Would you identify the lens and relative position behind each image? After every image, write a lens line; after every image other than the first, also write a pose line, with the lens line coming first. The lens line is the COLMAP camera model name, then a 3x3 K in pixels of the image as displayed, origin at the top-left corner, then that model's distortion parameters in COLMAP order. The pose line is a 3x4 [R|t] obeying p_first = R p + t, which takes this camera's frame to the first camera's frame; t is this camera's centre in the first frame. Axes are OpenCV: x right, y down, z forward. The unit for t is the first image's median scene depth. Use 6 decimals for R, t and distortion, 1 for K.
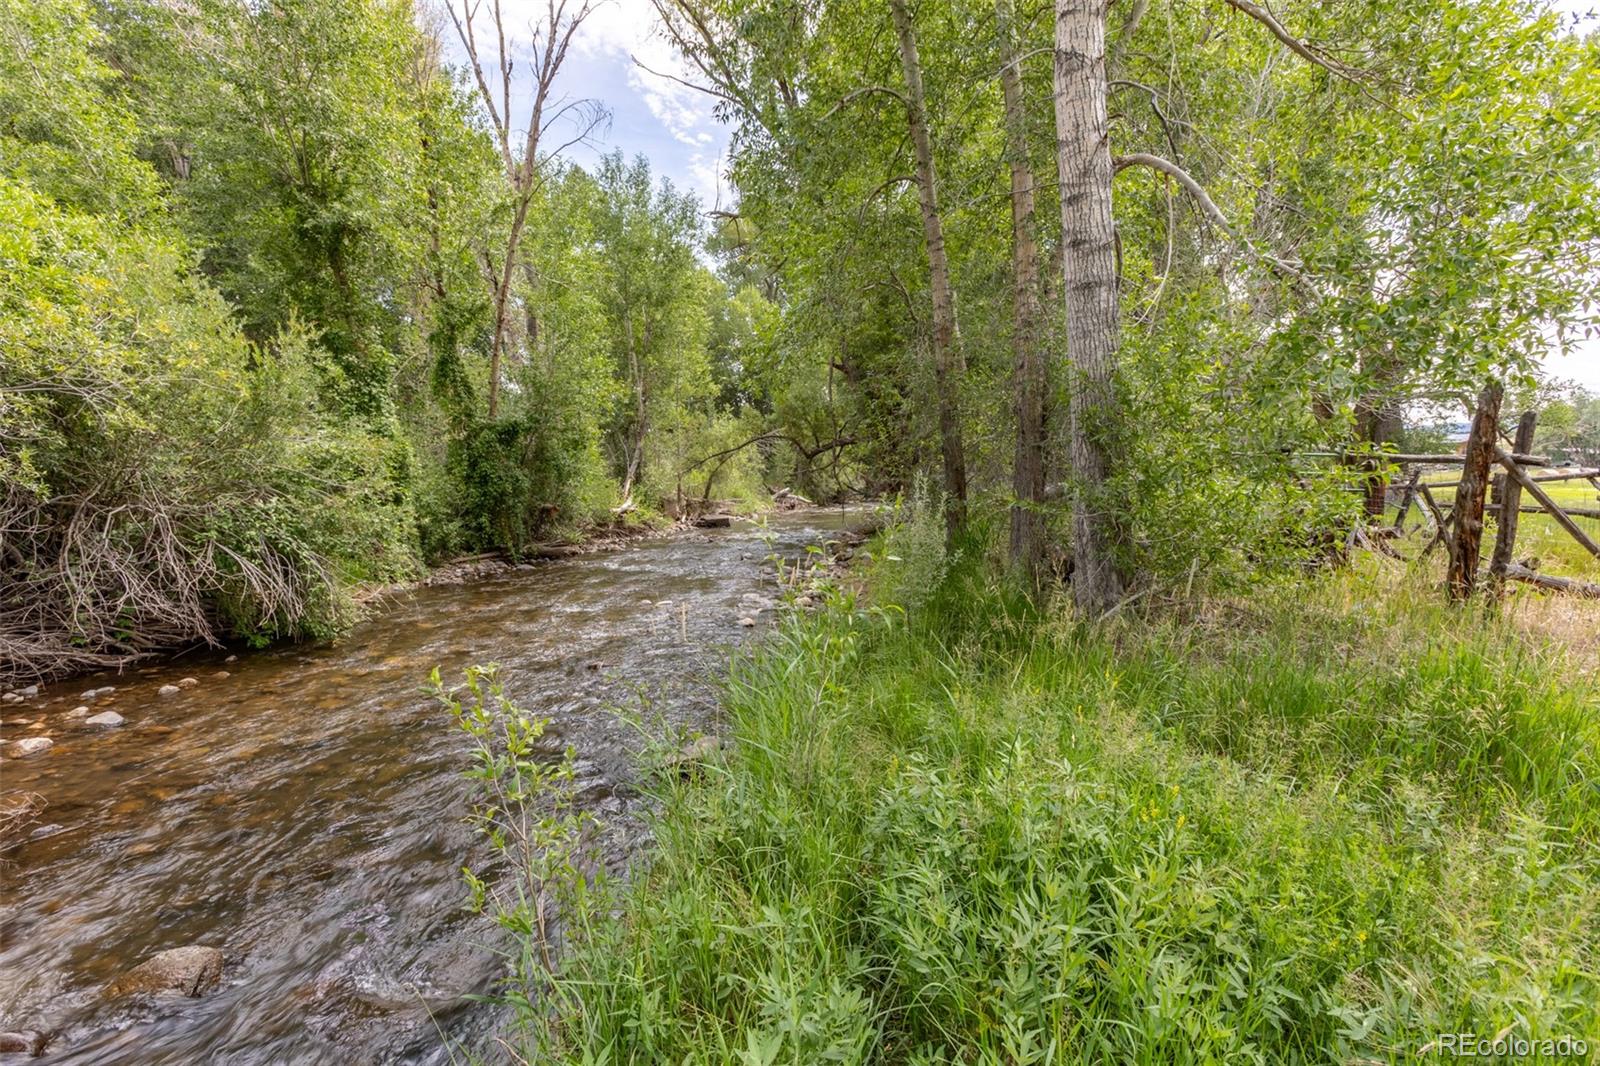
lens RADIAL K [[715.7, 0, 796.4], [0, 715.7, 534.6], [0, 0, 1]] dist [-0.009263, 0.010953]
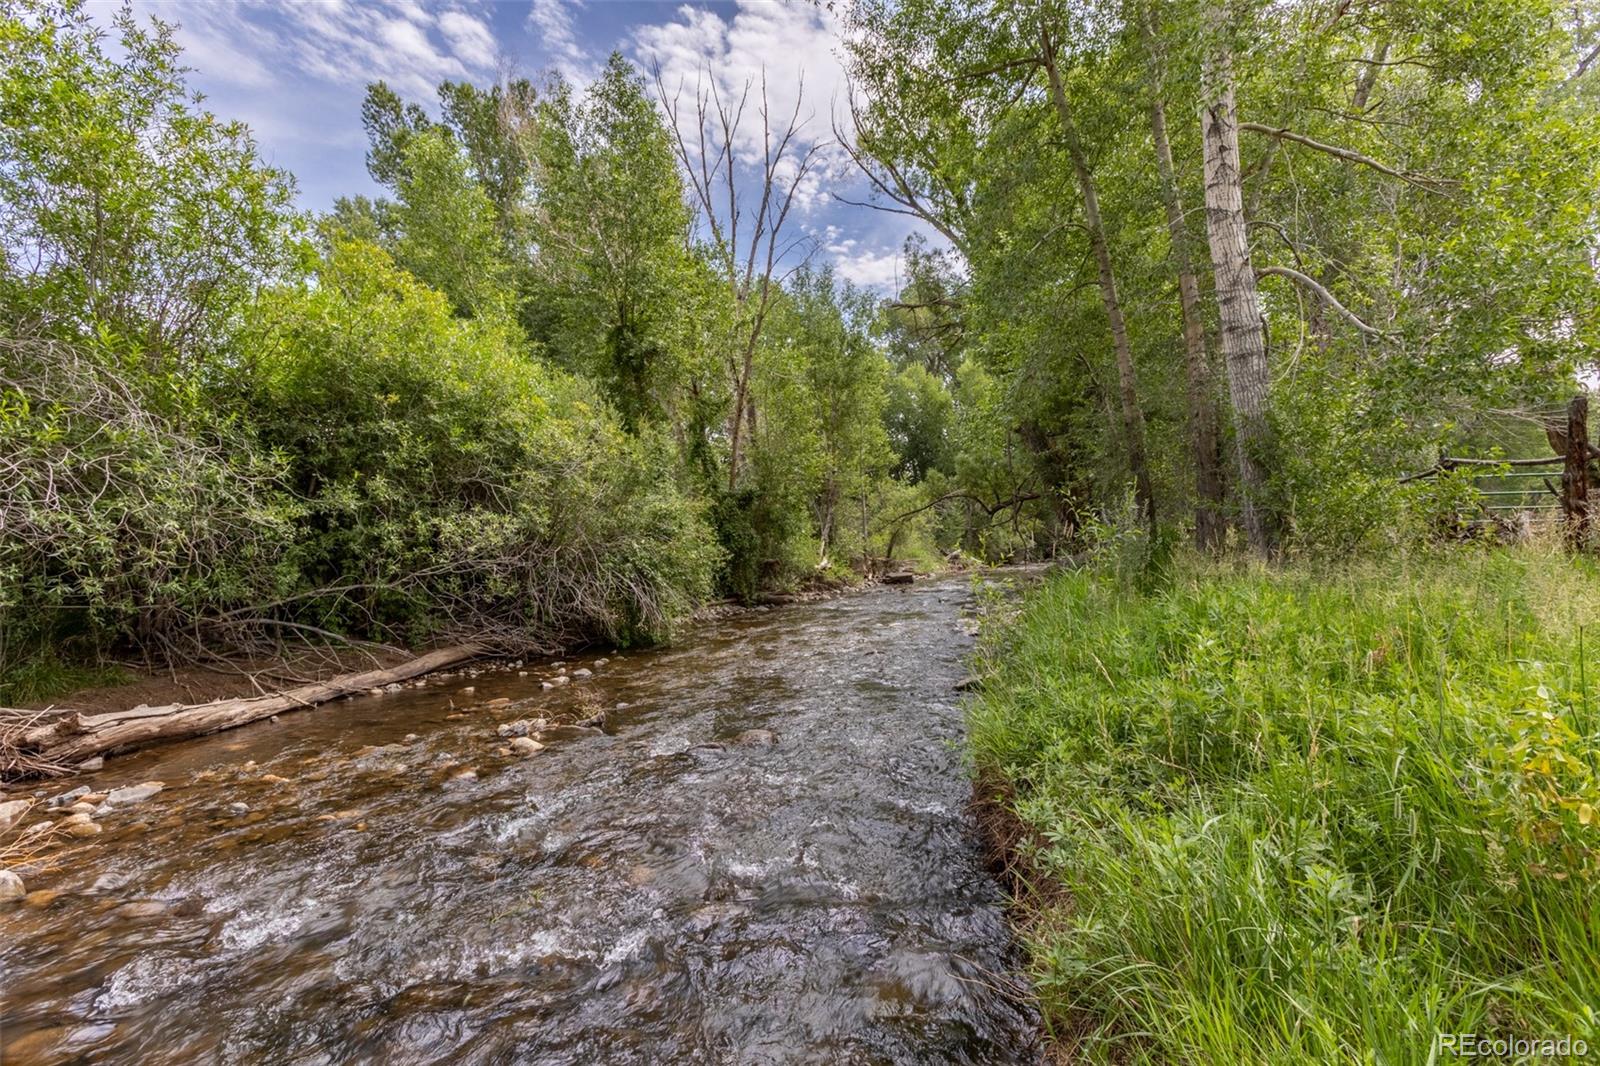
lens RADIAL K [[715.7, 0, 804.1], [0, 715.7, 530.7], [0, 0, 1]] dist [-0.009263, 0.010953]
pose [[0.977668, -0.037697, -0.206748, -0.046219], [0.015764, 0.994163, -0.106726, 0.037857], [0.209564, 0.101084, 0.972556, -0.146233]]
